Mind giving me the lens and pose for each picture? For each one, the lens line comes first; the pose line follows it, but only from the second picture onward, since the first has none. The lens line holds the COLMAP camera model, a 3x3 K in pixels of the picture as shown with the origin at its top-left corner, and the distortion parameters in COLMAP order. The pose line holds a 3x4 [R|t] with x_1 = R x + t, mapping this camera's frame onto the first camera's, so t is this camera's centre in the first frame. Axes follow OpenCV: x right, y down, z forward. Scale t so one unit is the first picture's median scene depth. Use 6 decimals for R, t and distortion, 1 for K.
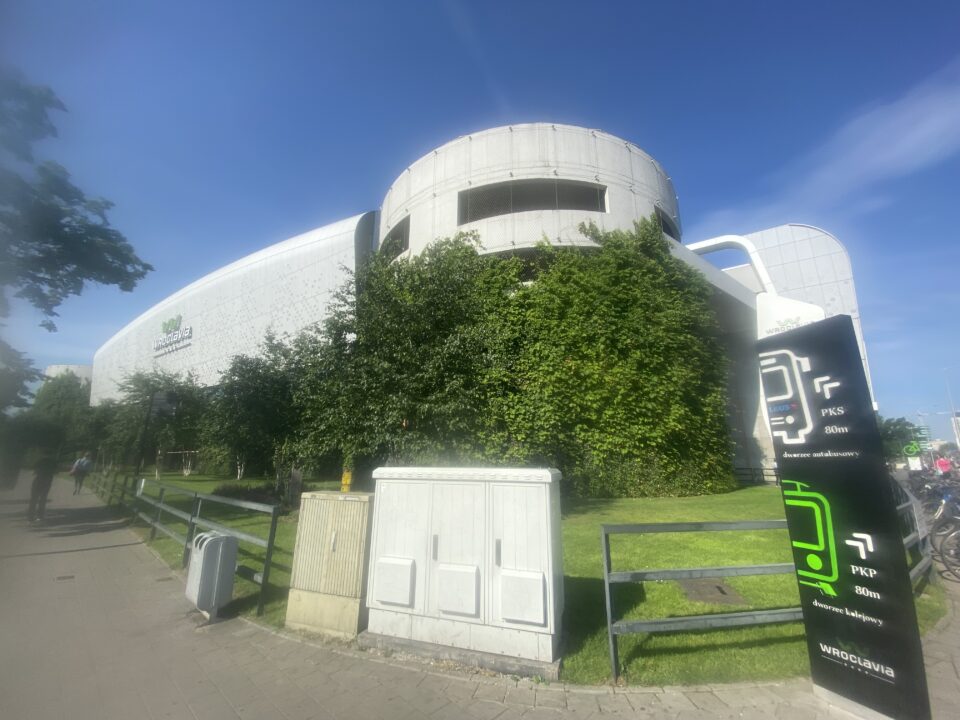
lens RADIAL K [[392.7, 0, 480.2], [0, 392.7, 360.0], [0, 0, 1]] dist [-0.026147, -0.001244]
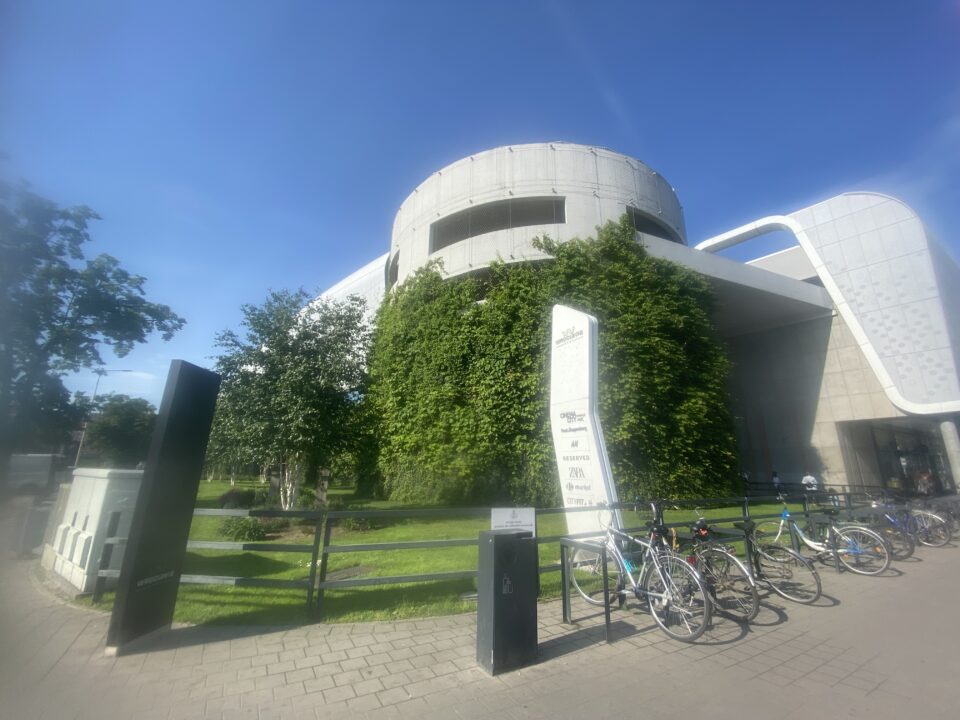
lens RADIAL K [[392.7, 0, 478.6], [0, 392.7, 359.5], [0, 0, 1]] dist [-0.026147, -0.001244]
pose [[0.965917, -0.063203, -0.251016, 0.360964], [0.054988, 0.997701, -0.039614, 0.001109], [0.252942, 0.024461, 0.967172, -0.021922]]
